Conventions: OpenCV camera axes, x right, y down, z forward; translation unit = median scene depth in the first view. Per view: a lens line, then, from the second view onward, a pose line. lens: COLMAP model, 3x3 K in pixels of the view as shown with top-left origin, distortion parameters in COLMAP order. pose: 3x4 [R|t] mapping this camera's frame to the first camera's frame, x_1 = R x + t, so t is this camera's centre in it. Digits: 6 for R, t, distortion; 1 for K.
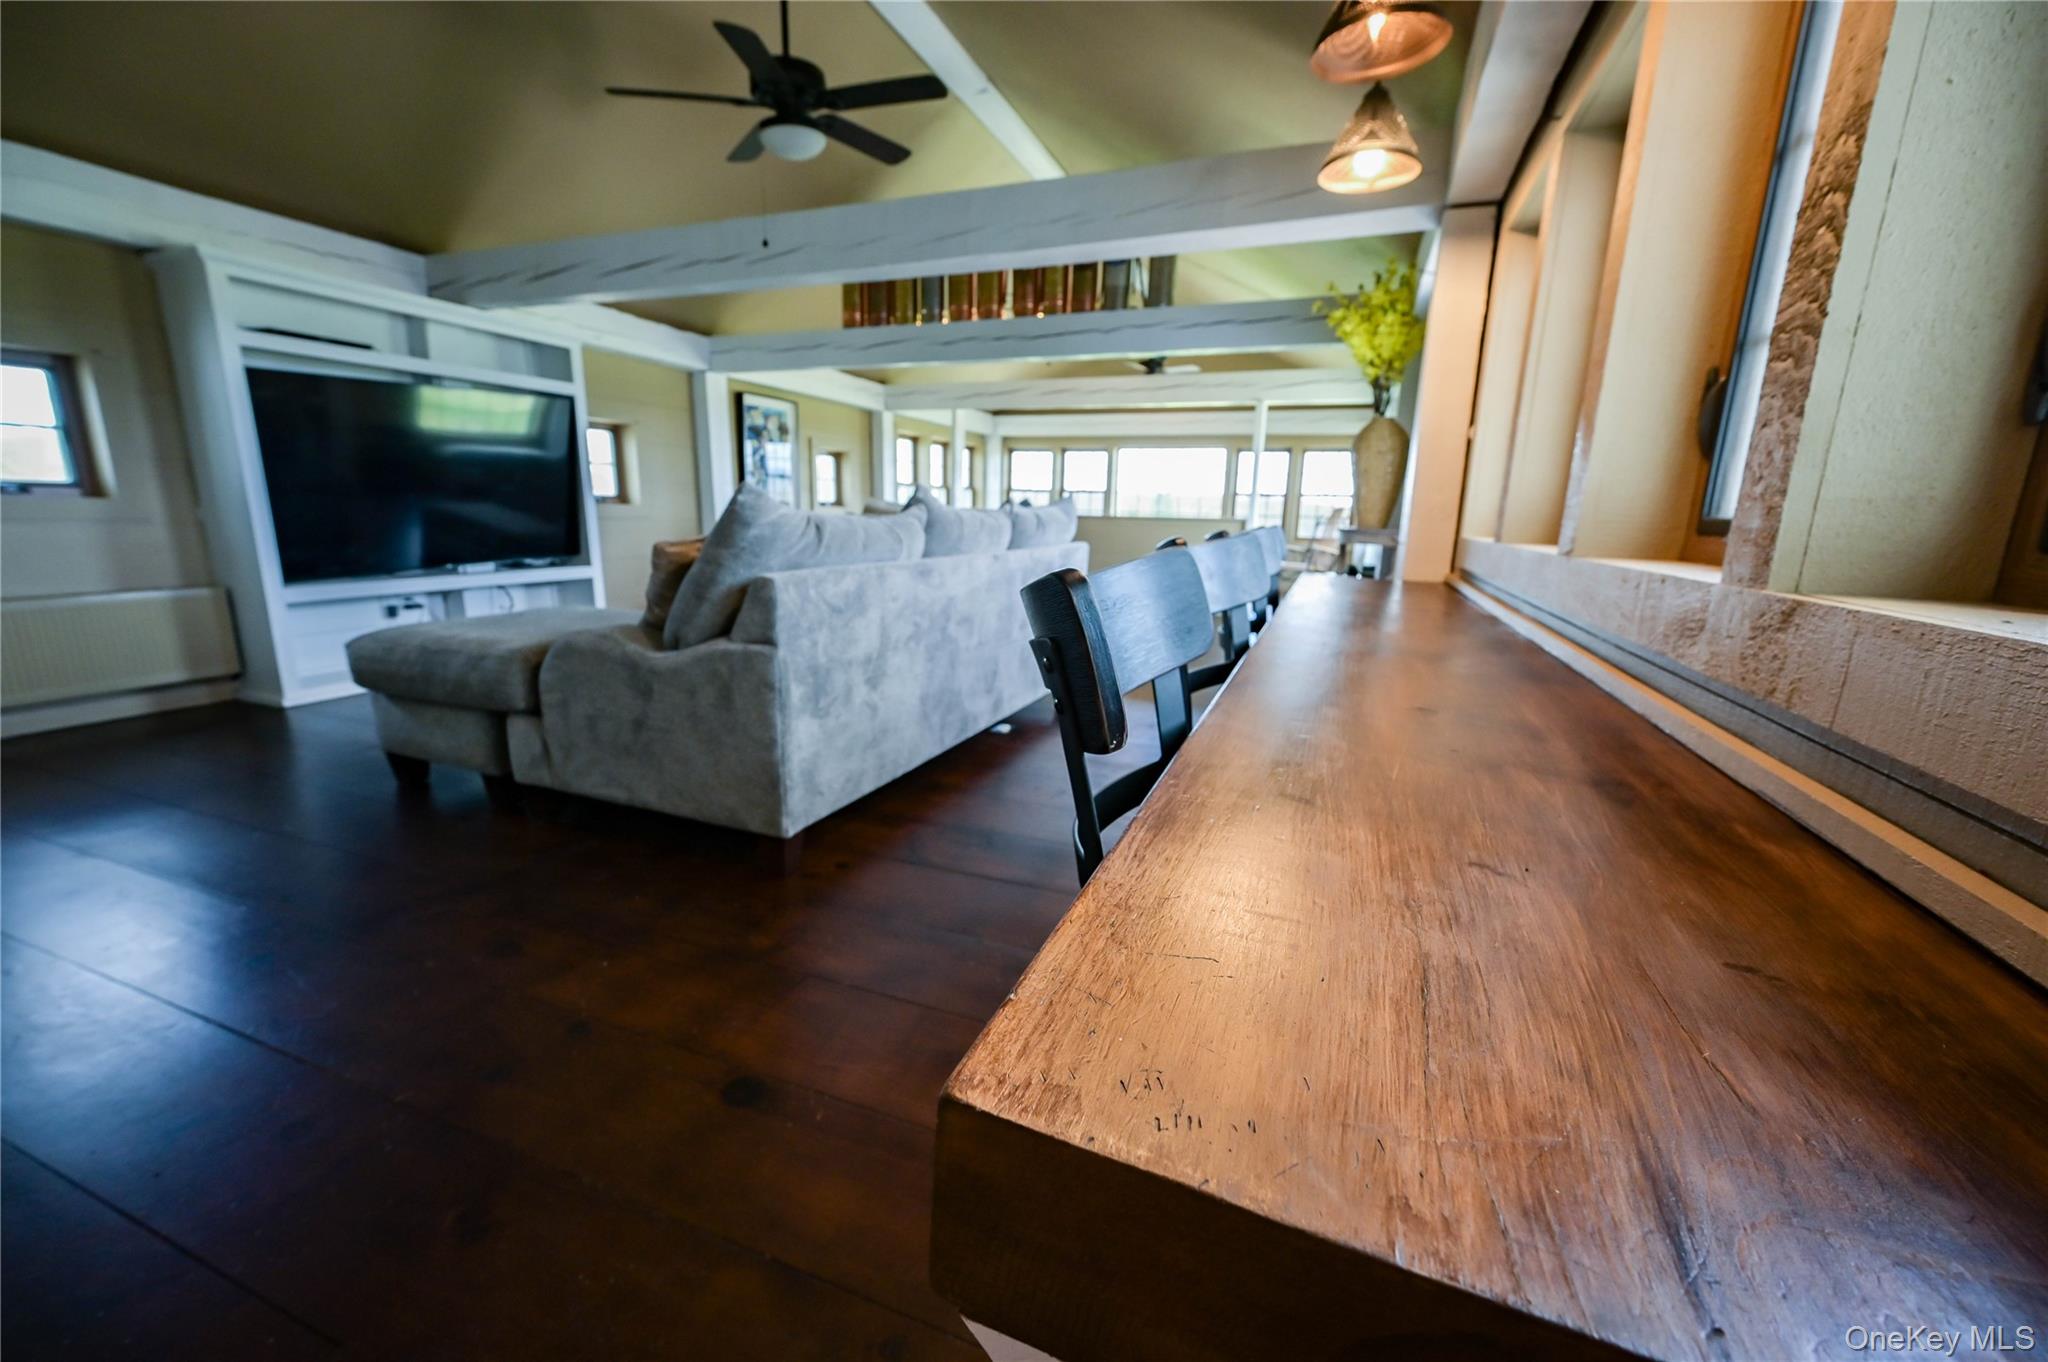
lens RADIAL K [[801.6, 0, 1026.8], [0, 801.6, 675.2], [0, 0, 1]] dist [-0.004018, 0.000496]
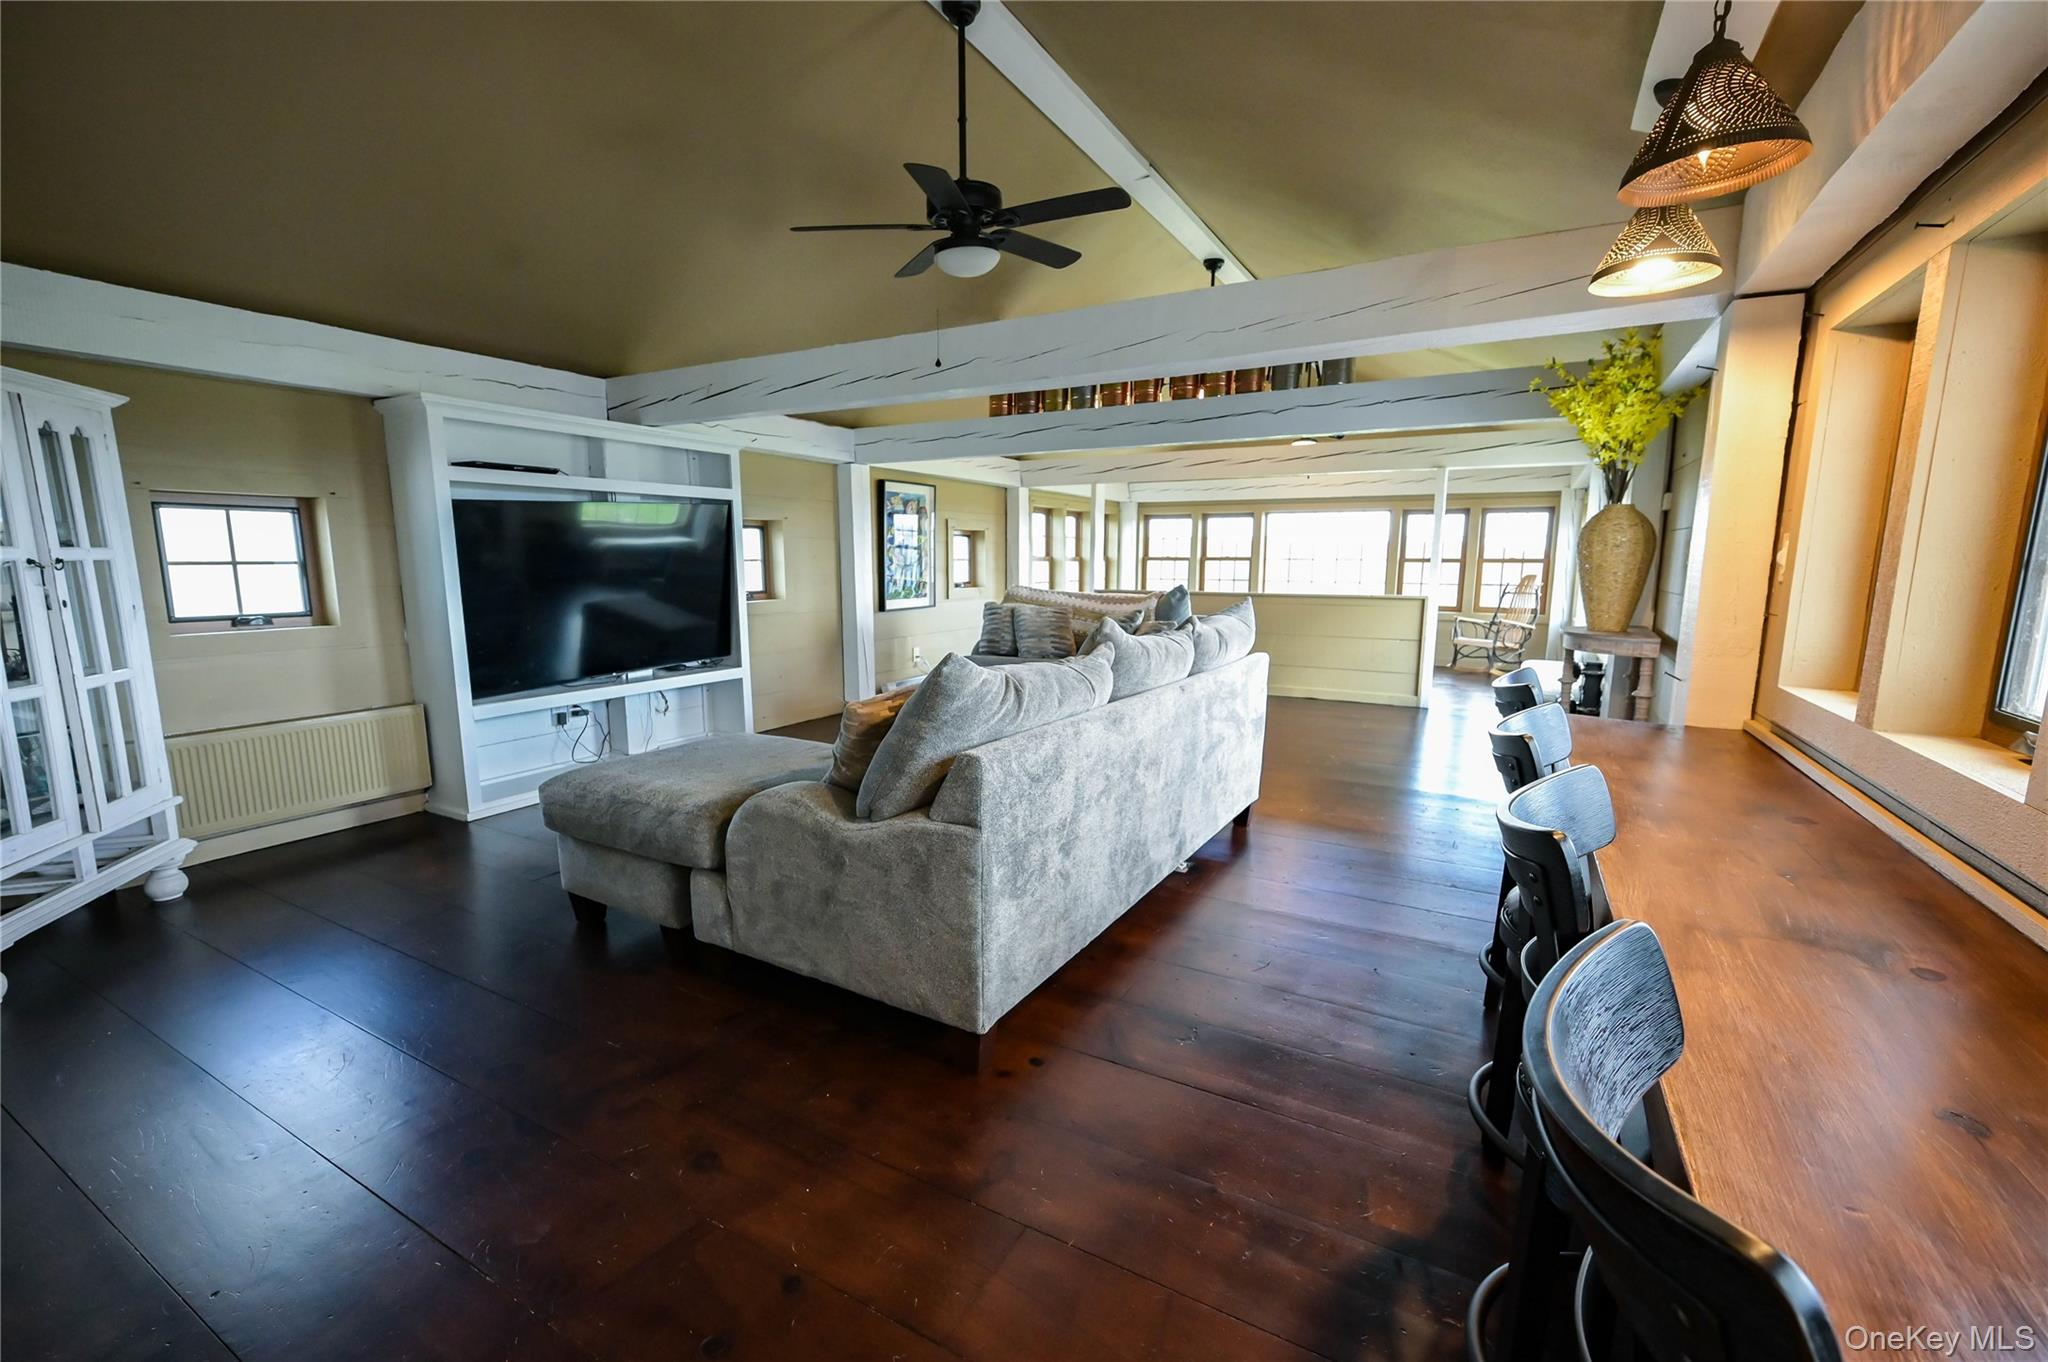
lens RADIAL K [[849.7, 0, 1014.8], [0, 849.7, 675.8], [0, 0, 1]] dist [0.000078, -0.001574]
pose [[0.988725, -0.000339, -0.149743, -0.075757], [-0.009435, 0.997870, -0.064553, -0.090235], [0.149446, 0.065238, 0.986615, 0.016130]]
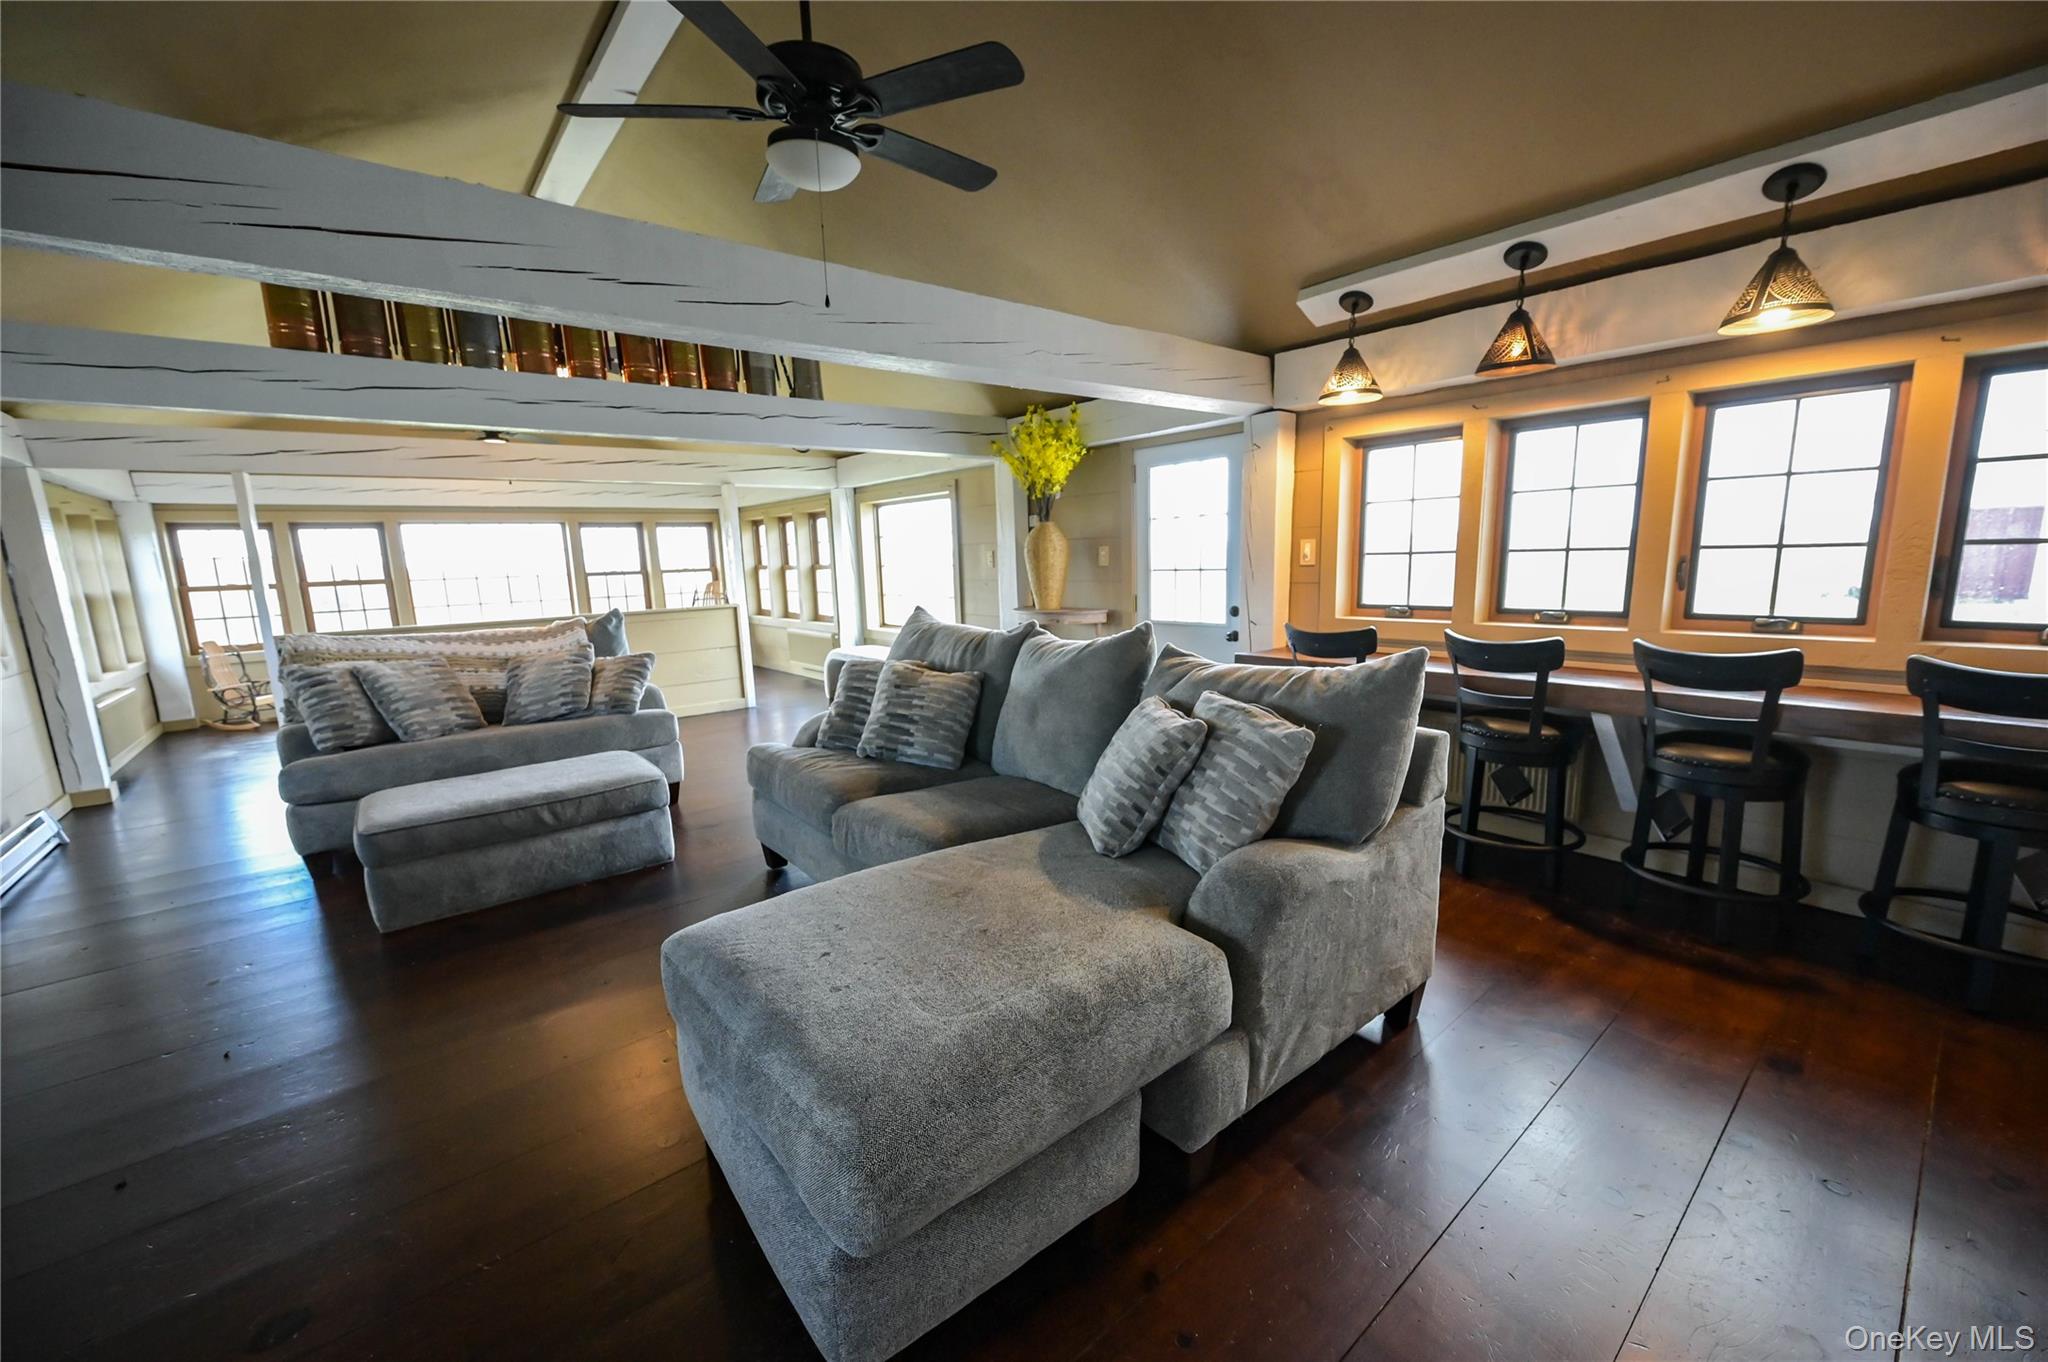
lens RADIAL K [[801.6, 0, 1018.3], [0, 801.6, 693.8], [0, 0, 1]] dist [-0.004018, 0.000496]
pose [[0.480986, -0.190368, 0.855811, -0.802690], [0.221027, 0.970942, 0.091756, -0.218693], [-0.848410, 0.145024, 0.509086, 0.506184]]
